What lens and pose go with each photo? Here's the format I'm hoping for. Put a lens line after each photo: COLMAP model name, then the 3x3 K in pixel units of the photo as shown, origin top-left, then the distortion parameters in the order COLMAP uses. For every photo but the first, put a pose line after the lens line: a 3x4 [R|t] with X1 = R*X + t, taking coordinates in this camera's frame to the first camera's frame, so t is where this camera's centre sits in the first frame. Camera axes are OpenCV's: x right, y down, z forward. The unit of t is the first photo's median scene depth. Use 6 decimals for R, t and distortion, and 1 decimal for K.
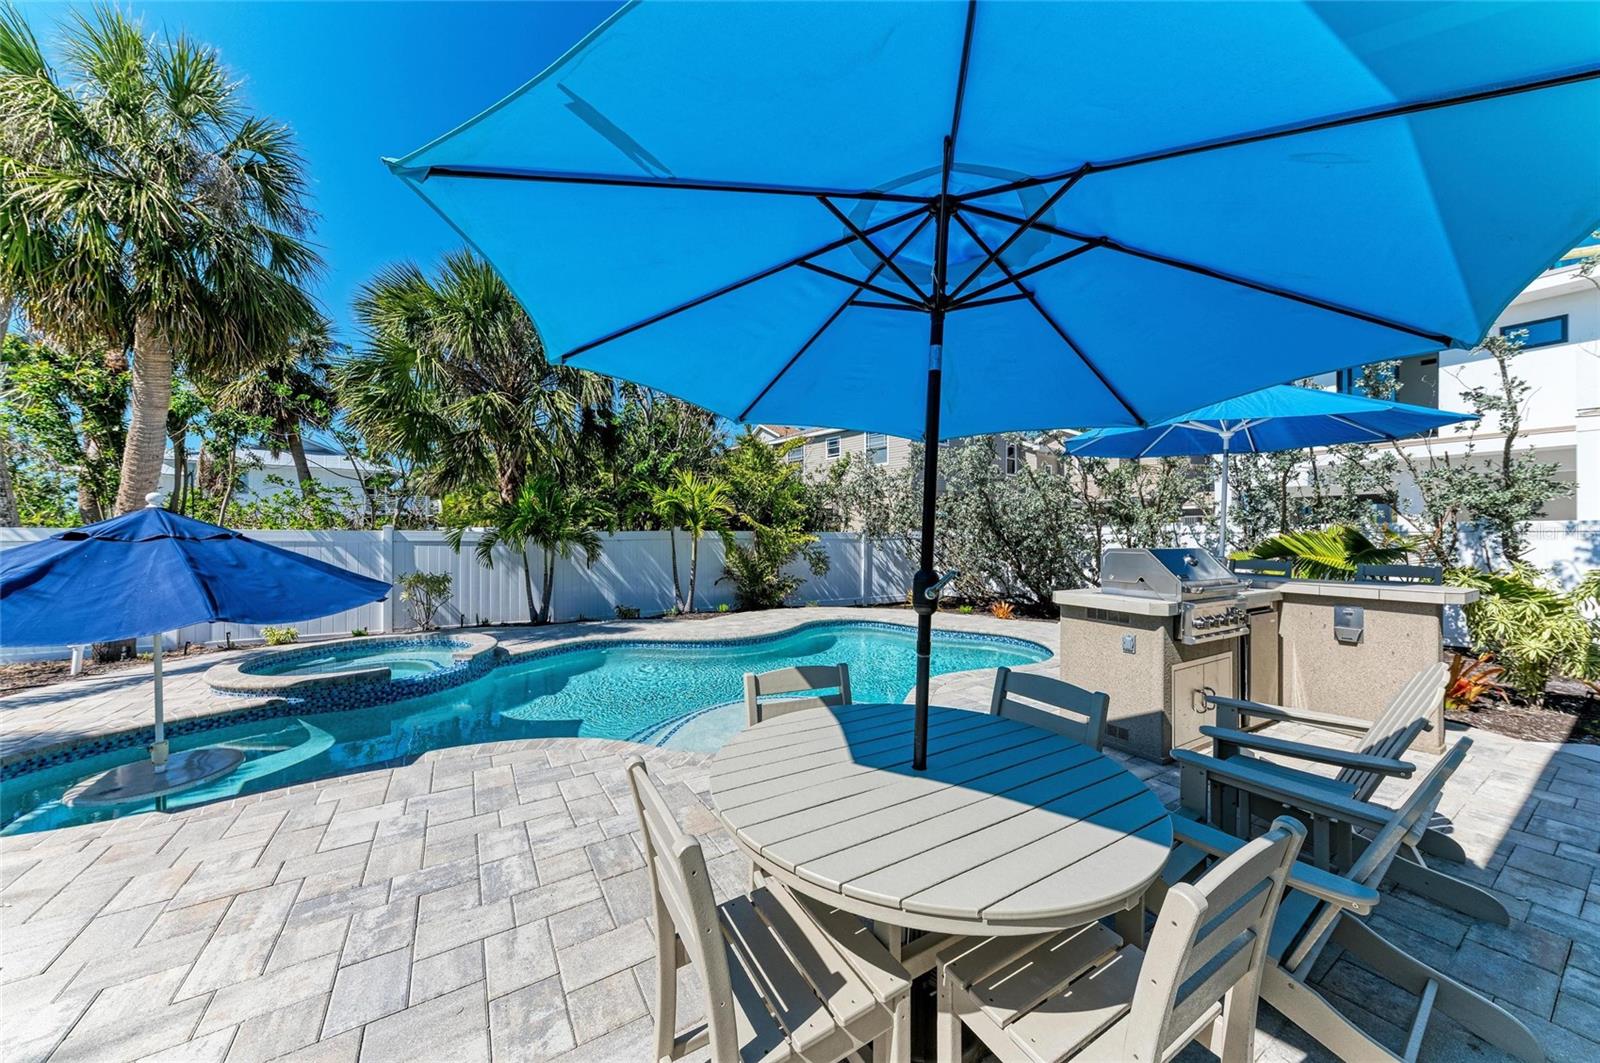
lens RADIAL K [[546.2, 0, 800.0], [0, 546.2, 531.5], [0, 0, 1]] dist [0.001771, -0.000207]
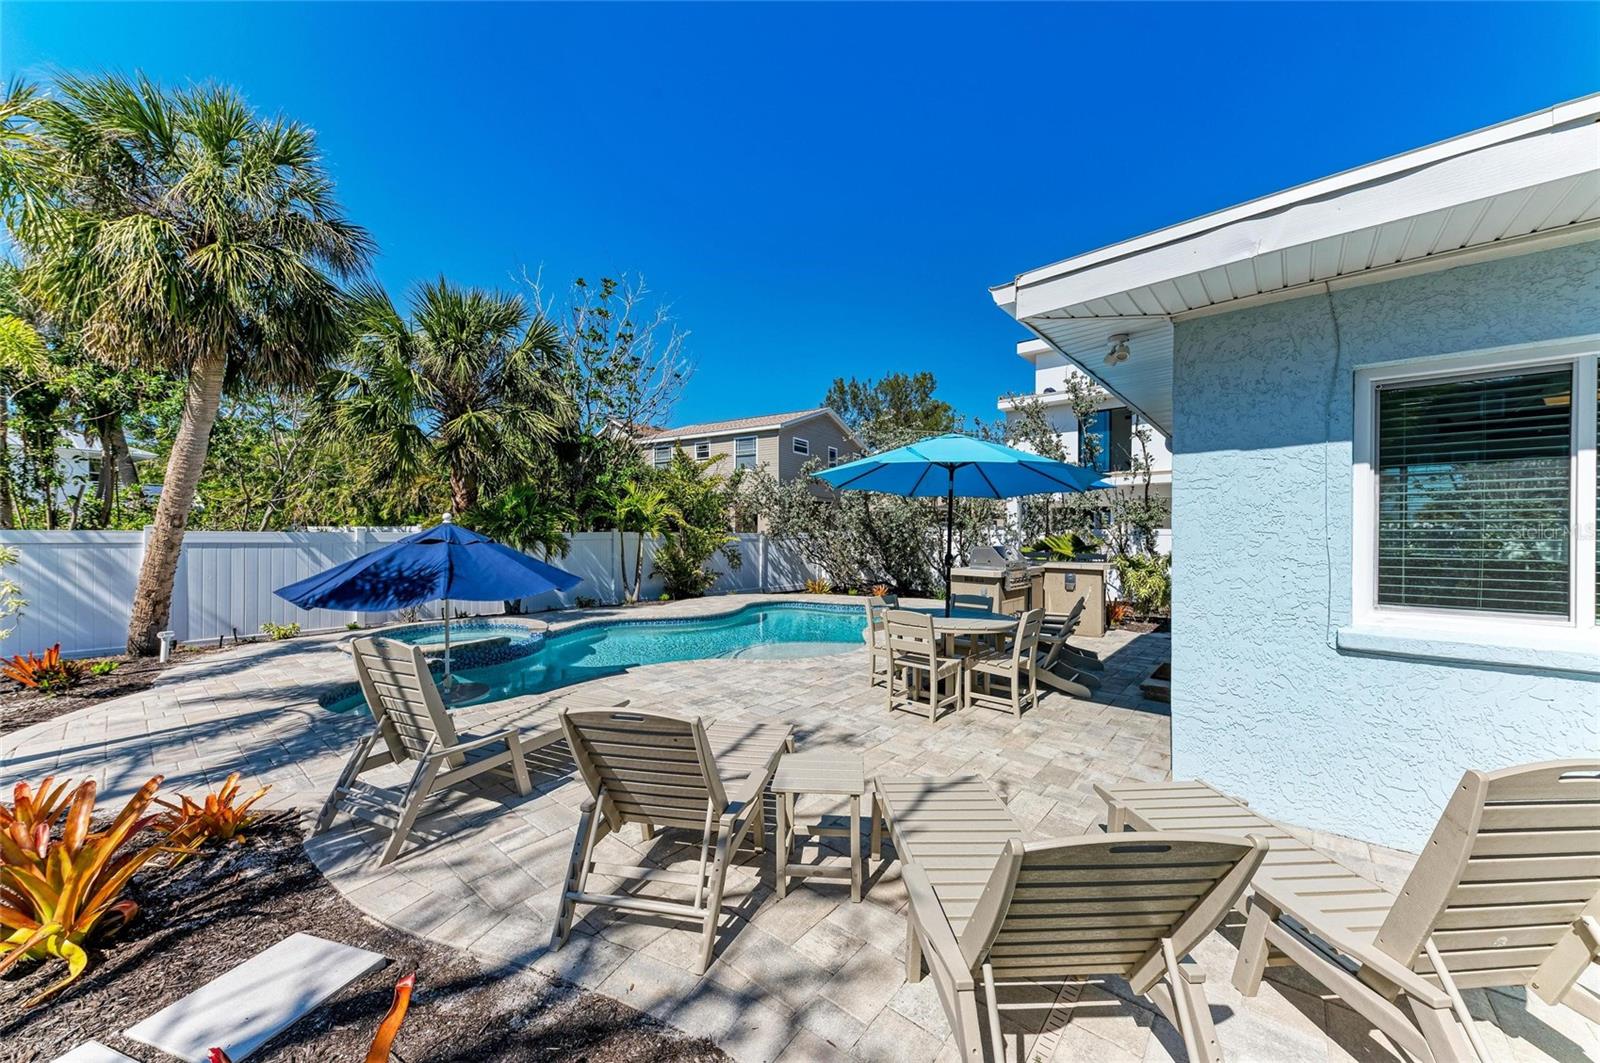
lens RADIAL K [[567.7, 0, 800.0], [0, 567.7, 531.5], [0, 0, 1]] dist [-0.001541, -0.000122]
pose [[0.952471, 0.002886, 0.304617, -0.317860], [-0.004308, 0.999983, 0.003995, -0.013090], [-0.304600, -0.005118, 0.952467, -0.370456]]
